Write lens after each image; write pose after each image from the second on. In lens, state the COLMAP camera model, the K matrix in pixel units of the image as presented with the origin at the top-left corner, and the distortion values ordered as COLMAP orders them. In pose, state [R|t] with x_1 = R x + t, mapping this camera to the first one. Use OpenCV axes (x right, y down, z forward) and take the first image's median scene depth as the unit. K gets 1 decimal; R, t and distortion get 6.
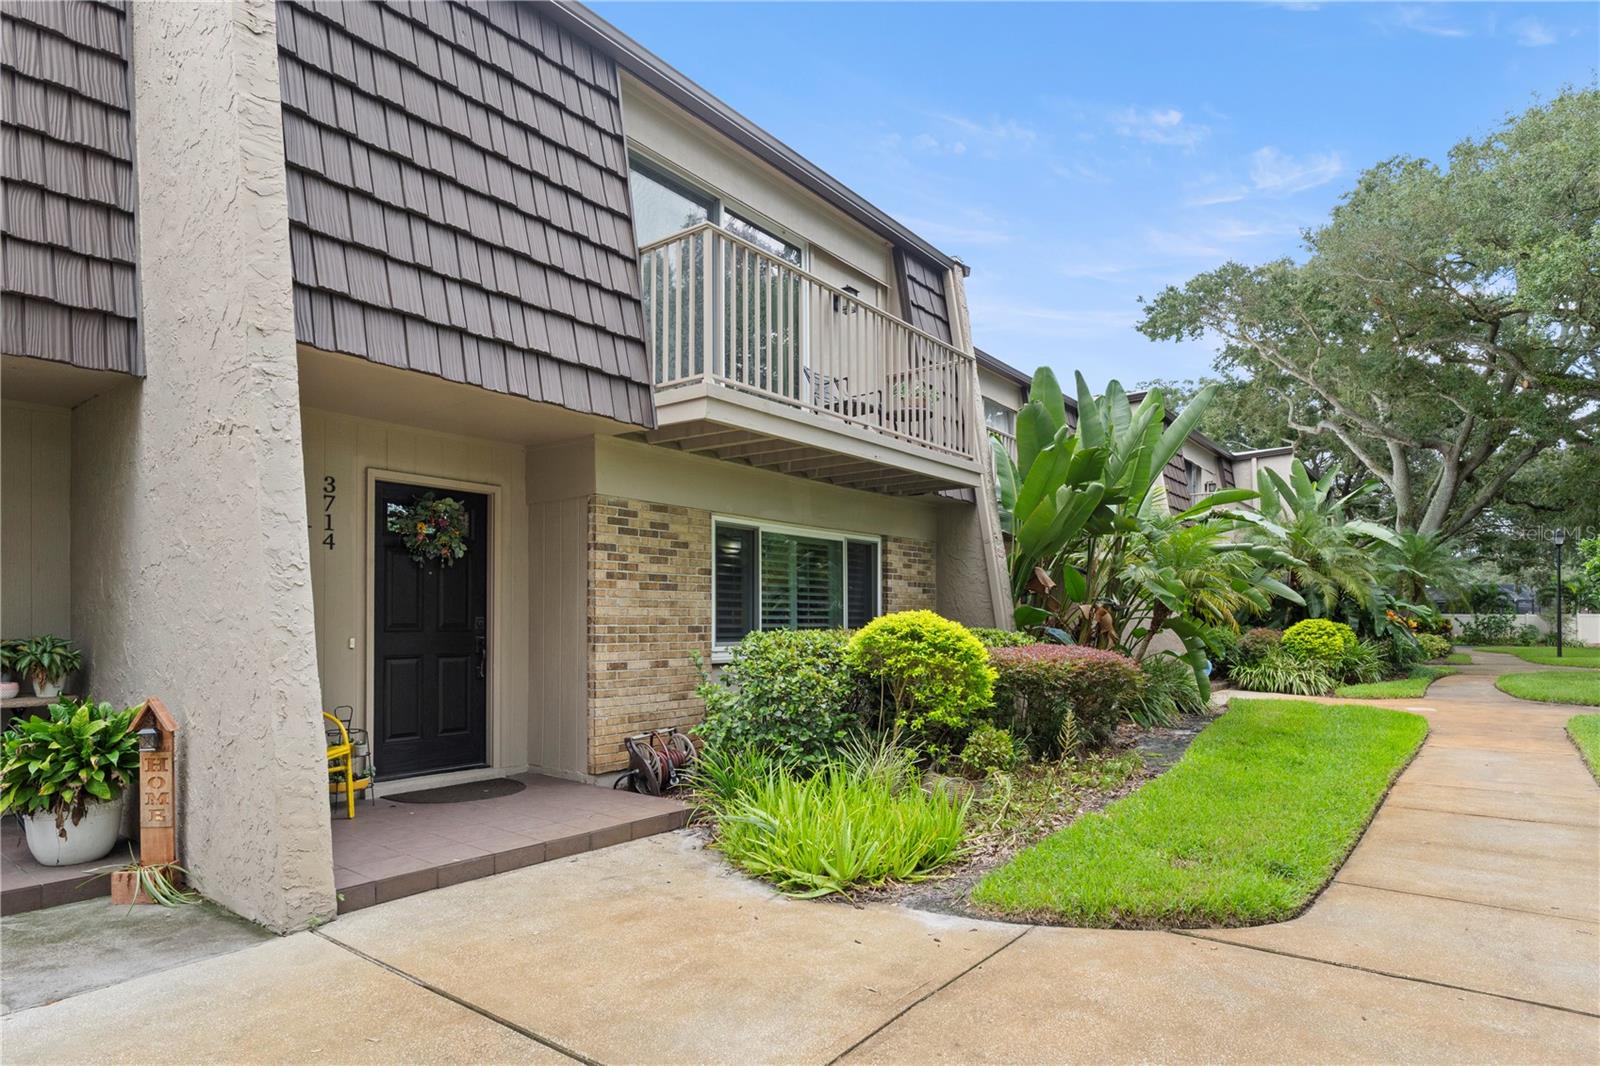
lens RADIAL K [[891.8, 0, 805.4], [0, 891.8, 605.6], [0, 0, 1]] dist [-0.003993, -0.001525]
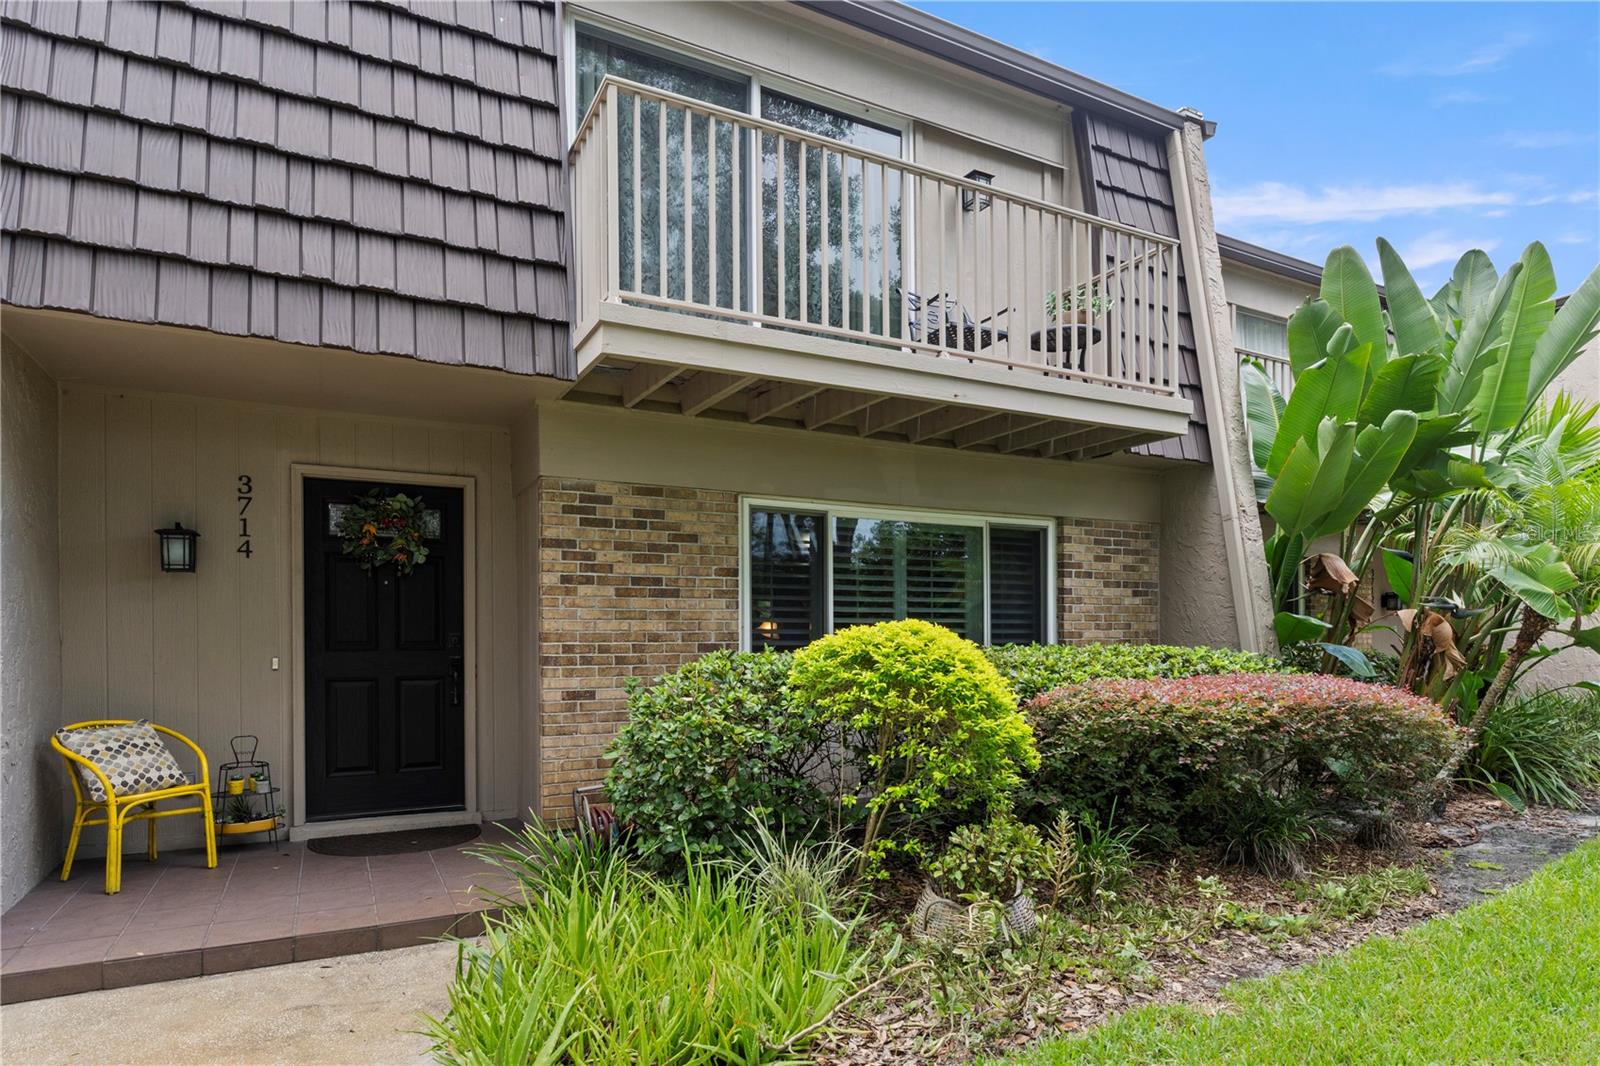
lens RADIAL K [[891.8, 0, 798.7], [0, 891.8, 638.6], [0, 0, 1]] dist [-0.003993, -0.001525]
pose [[0.906096, -0.001217, -0.423071, 0.298157], [0.010554, 0.999750, 0.019726, 0.004862], [0.422941, -0.022339, 0.905882, 0.375340]]
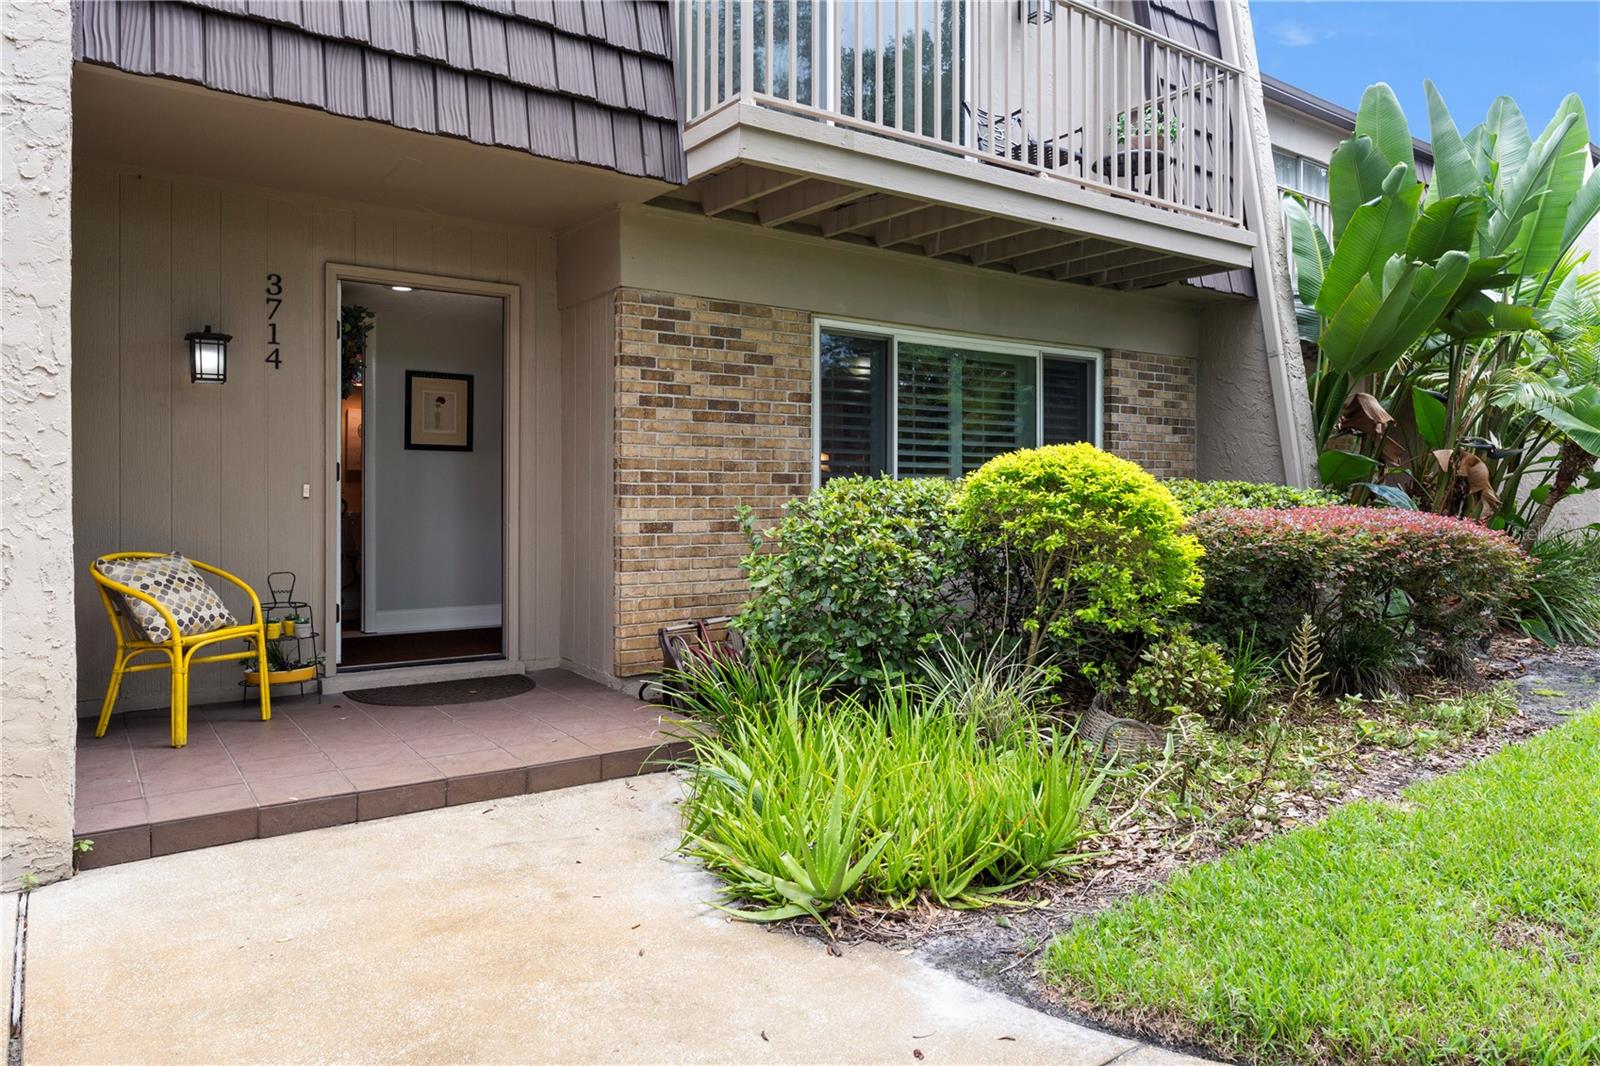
lens RADIAL K [[1041.2, 0, 805.9], [0, 1041.2, 489.1], [0, 0, 1]] dist [-0.002082, 0.000445]
pose [[0.956452, 0.004679, -0.291851, 0.149056], [0.000657, 0.999834, 0.018182, 0.021857], [0.291888, -0.017582, 0.956291, 0.236885]]
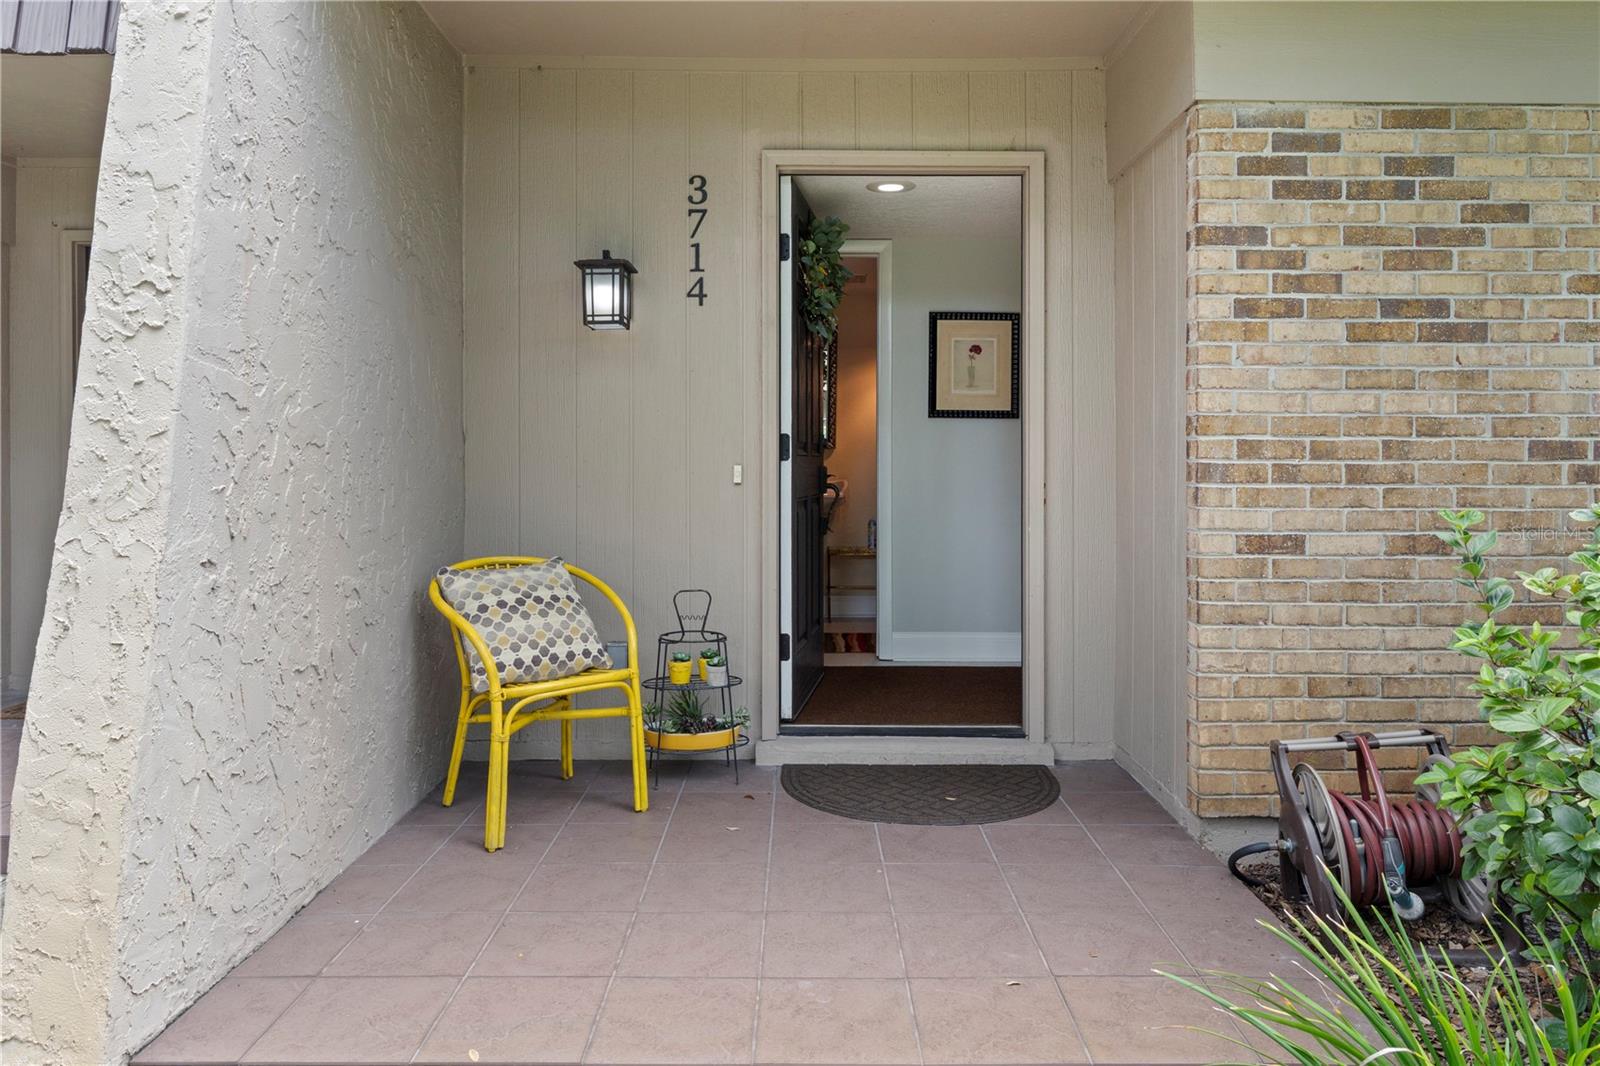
lens RADIAL K [[1041.2, 0, 810.7], [0, 1041.2, 459.8], [0, 0, 1]] dist [-0.002082, 0.000445]
pose [[0.610431, -0.002584, -0.792066, 0.022767], [0.012545, 0.999901, 0.006407, 0.026482], [0.791970, -0.013848, 0.610402, 0.575354]]
